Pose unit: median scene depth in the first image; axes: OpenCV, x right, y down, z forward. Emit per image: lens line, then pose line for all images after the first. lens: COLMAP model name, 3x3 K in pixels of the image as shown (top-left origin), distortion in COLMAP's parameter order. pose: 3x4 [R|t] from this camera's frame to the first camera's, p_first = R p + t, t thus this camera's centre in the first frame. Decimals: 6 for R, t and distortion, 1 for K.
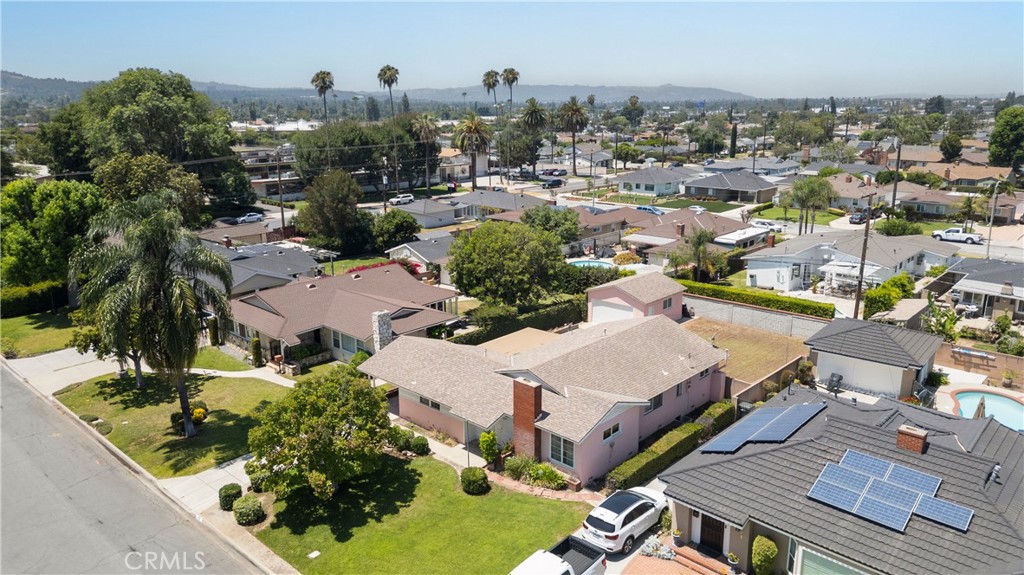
lens RADIAL K [[714.8, 0, 512.0], [0, 714.8, 287.5], [0, 0, 1]] dist [0.076688, -0.080232]
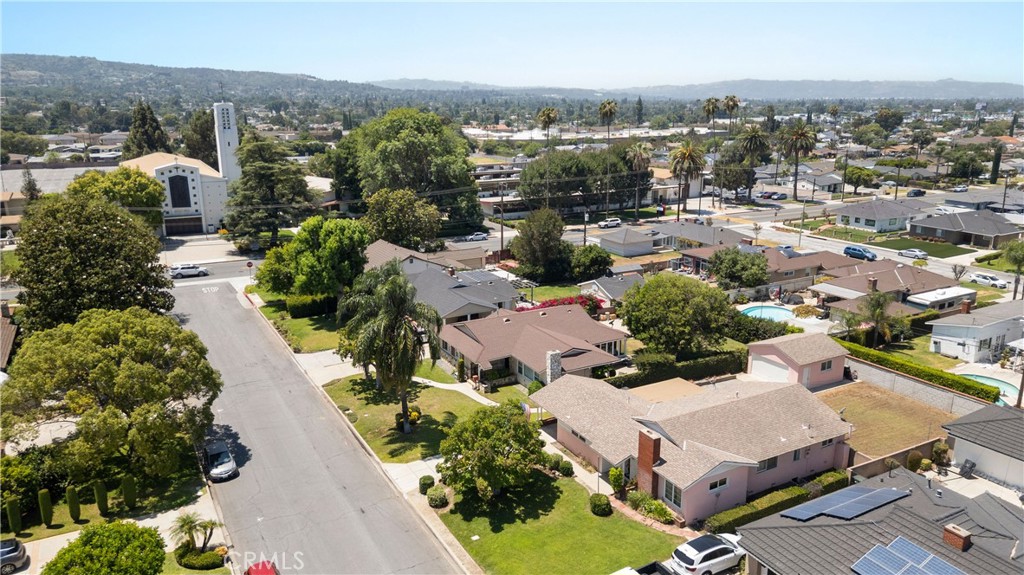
lens RADIAL K [[714.8, 0, 512.0], [0, 714.8, 287.5], [0, 0, 1]] dist [0.076688, -0.080232]
pose [[0.949893, 0.082409, -0.301517, 0.095716], [-0.081301, 0.996557, 0.016247, -0.077925], [0.301817, 0.009081, 0.953322, -0.172165]]
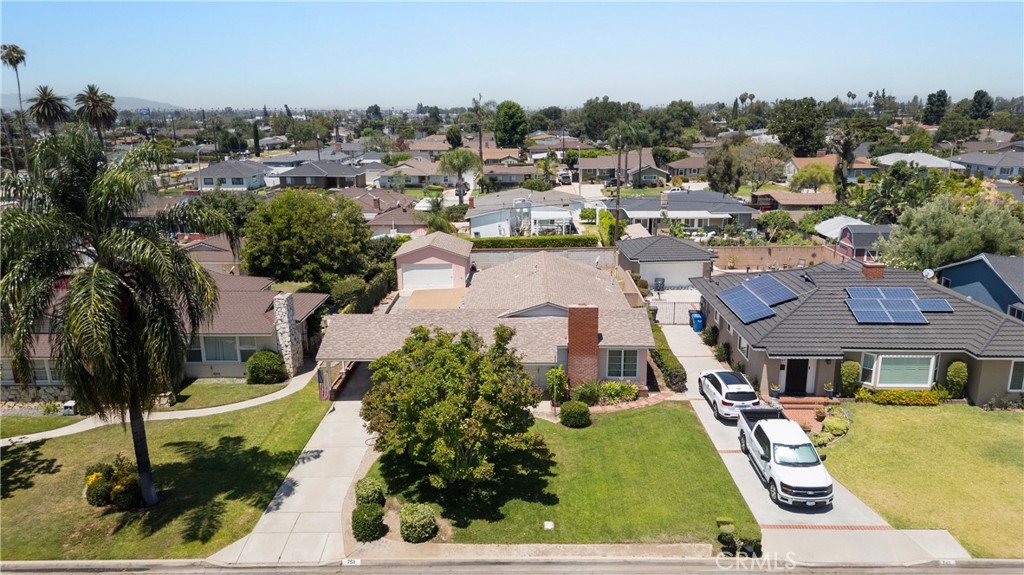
lens RADIAL K [[714.8, 0, 512.0], [0, 714.8, 287.5], [0, 0, 1]] dist [0.076688, -0.080232]
pose [[0.745264, -0.164295, 0.646211, -0.434061], [0.173855, 0.983524, 0.049550, 0.026325], [-0.643704, 0.075419, 0.761549, 0.199984]]
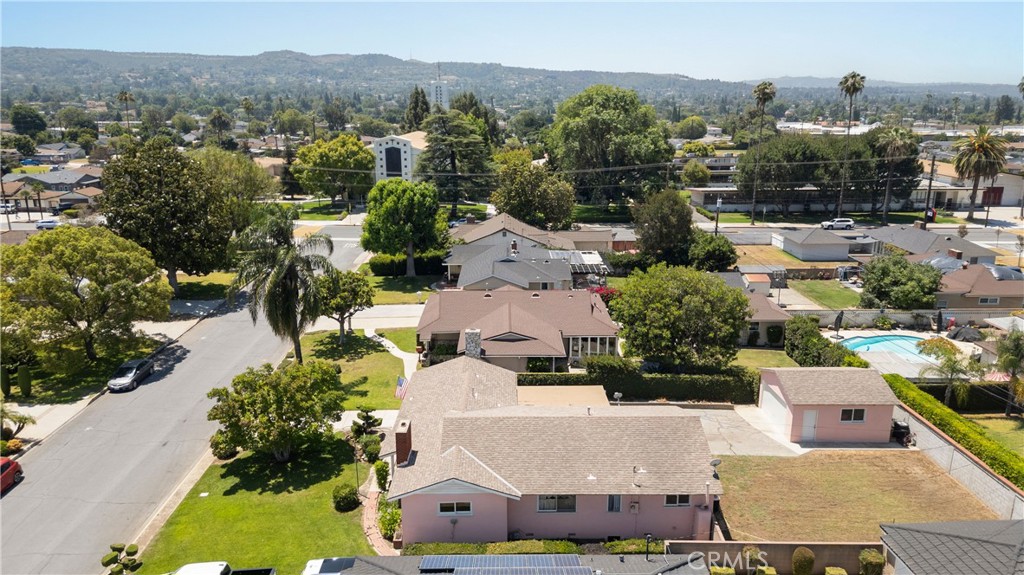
lens RADIAL K [[714.8, 0, 512.0], [0, 714.8, 287.5], [0, 0, 1]] dist [0.076688, -0.080232]
pose [[0.688088, 0.188950, -0.700595, 0.510450], [-0.186289, 0.979141, 0.081110, -0.108536], [0.701307, 0.074702, 0.708934, 0.238559]]
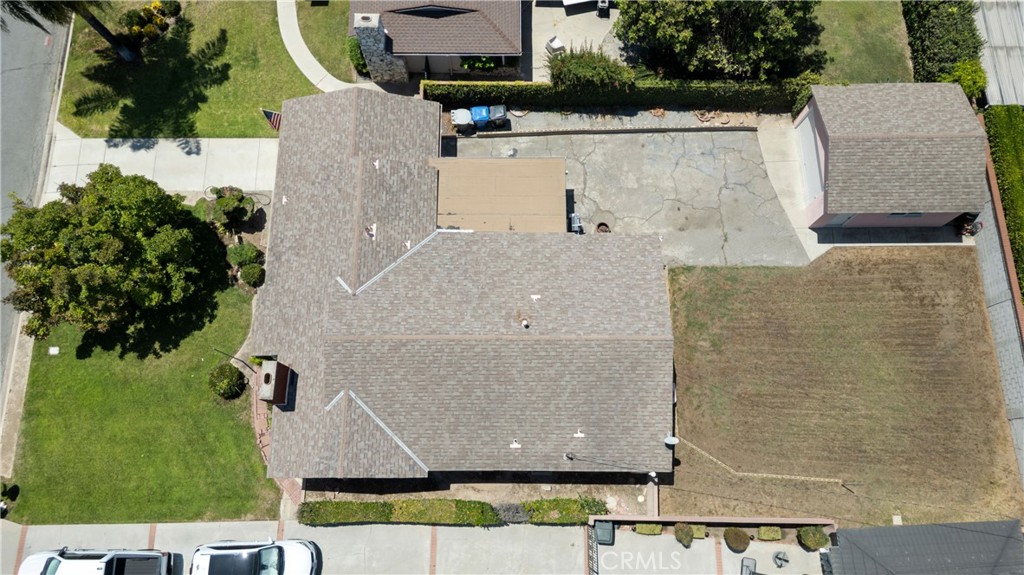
lens RADIAL K [[714.8, 0, 512.0], [0, 714.8, 287.5], [0, 0, 1]] dist [0.076688, -0.080232]
pose [[0.680138, 0.706768, -0.194660, 0.175376], [-0.188074, 0.424875, 0.885500, -0.399452], [0.708548, -0.565651, 0.421898, 0.584310]]
